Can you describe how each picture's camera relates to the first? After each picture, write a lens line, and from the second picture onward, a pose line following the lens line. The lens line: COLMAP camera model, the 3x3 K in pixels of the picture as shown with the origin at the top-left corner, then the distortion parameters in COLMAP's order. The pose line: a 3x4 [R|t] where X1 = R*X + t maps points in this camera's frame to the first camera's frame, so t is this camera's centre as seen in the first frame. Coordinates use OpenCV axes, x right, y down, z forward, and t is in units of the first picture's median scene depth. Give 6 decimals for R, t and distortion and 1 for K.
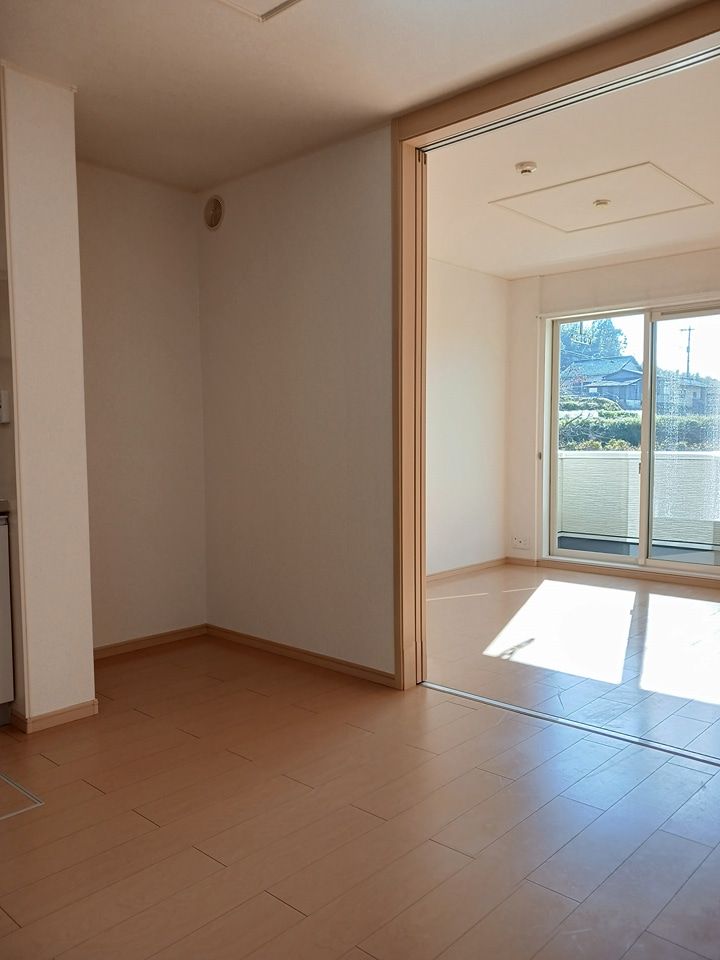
lens RADIAL K [[759.2, 0, 358.0], [0, 759.2, 483.8], [0, 0, 1]] dist [0.001827, -0.001931]
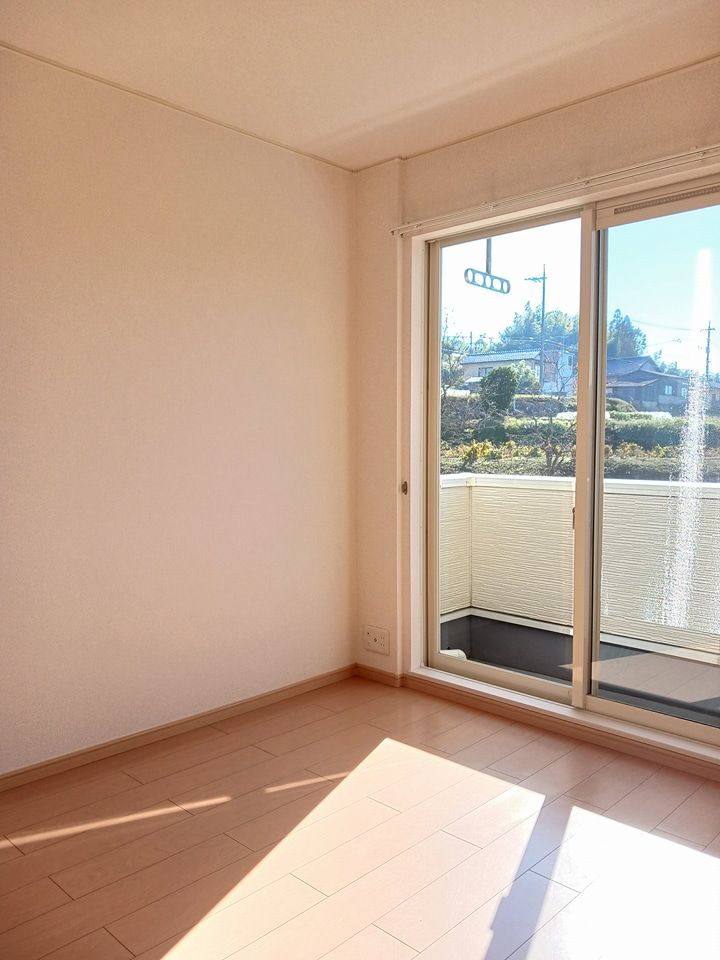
lens RADIAL K [[759.2, 0, 362.1], [0, 759.2, 477.2], [0, 0, 1]] dist [0.001827, -0.001931]
pose [[0.999831, 0.004991, -0.017715, 0.211443], [-0.005164, 0.999939, -0.009738, -0.037534], [0.017665, 0.009828, 0.999796, 0.434540]]
